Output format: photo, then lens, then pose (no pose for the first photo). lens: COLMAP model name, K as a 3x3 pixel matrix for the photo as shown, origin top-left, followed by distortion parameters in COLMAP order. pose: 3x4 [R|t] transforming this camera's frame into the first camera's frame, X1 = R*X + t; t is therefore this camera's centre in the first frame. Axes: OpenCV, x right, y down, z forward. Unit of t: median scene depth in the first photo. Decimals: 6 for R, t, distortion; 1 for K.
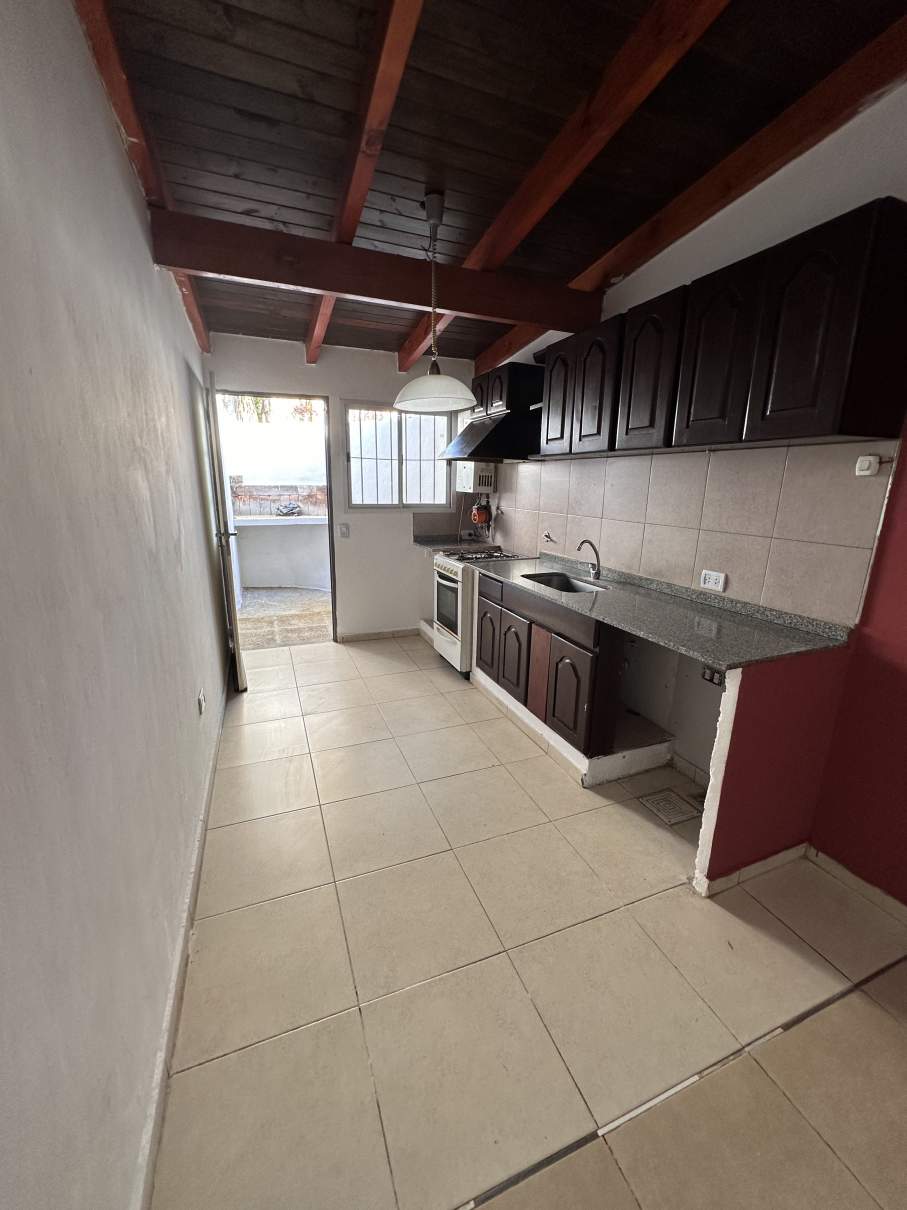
lens RADIAL K [[482.6, 0, 453.5], [0, 482.6, 605.0], [0, 0, 1]] dist [-0.003249, 0.000238]
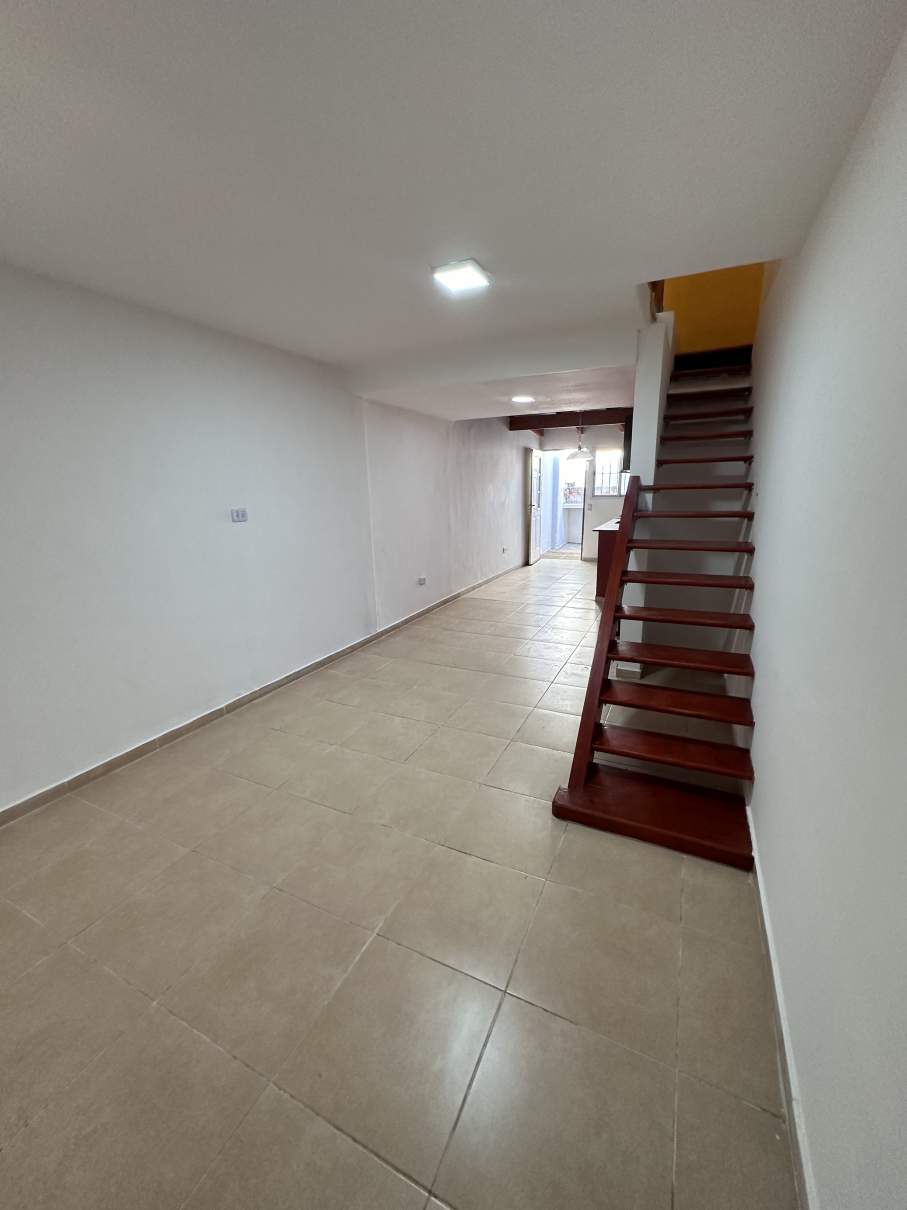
lens RADIAL K [[482.6, 0, 453.5], [0, 482.6, 605.0], [0, 0, 1]] dist [-0.003249, 0.000238]
pose [[0.674659, 0.150842, -0.722553, 1.194177], [-0.156151, 0.985908, 0.060020, 0.294890], [0.721424, 0.072334, 0.688706, -1.090395]]
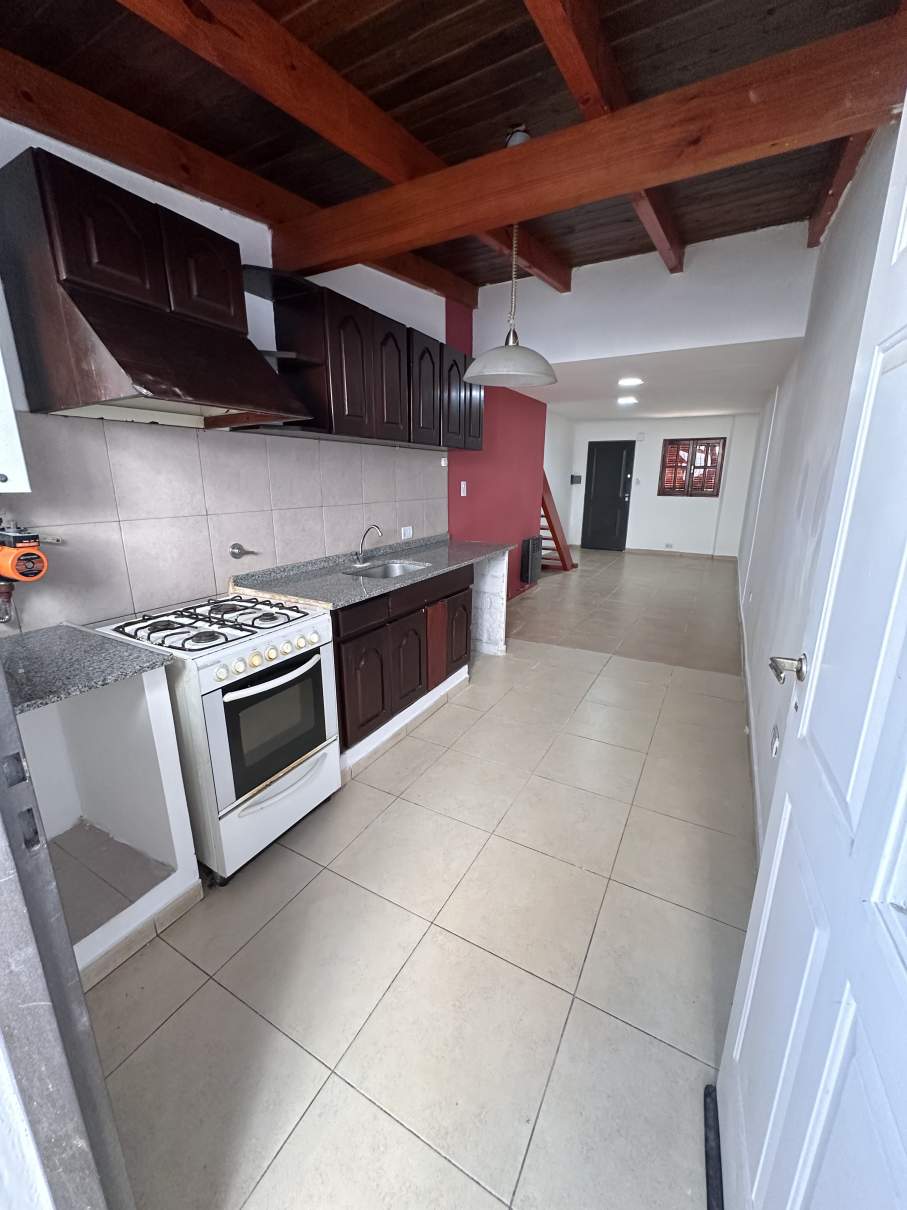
lens RADIAL K [[482.6, 0, 453.5], [0, 482.6, 605.0], [0, 0, 1]] dist [-0.003249, 0.000238]
pose [[-0.635404, -0.213564, 0.742060, -0.483094], [0.179335, 0.893903, 0.410824, -0.289927], [-0.751066, 0.394117, -0.529690, 1.155134]]
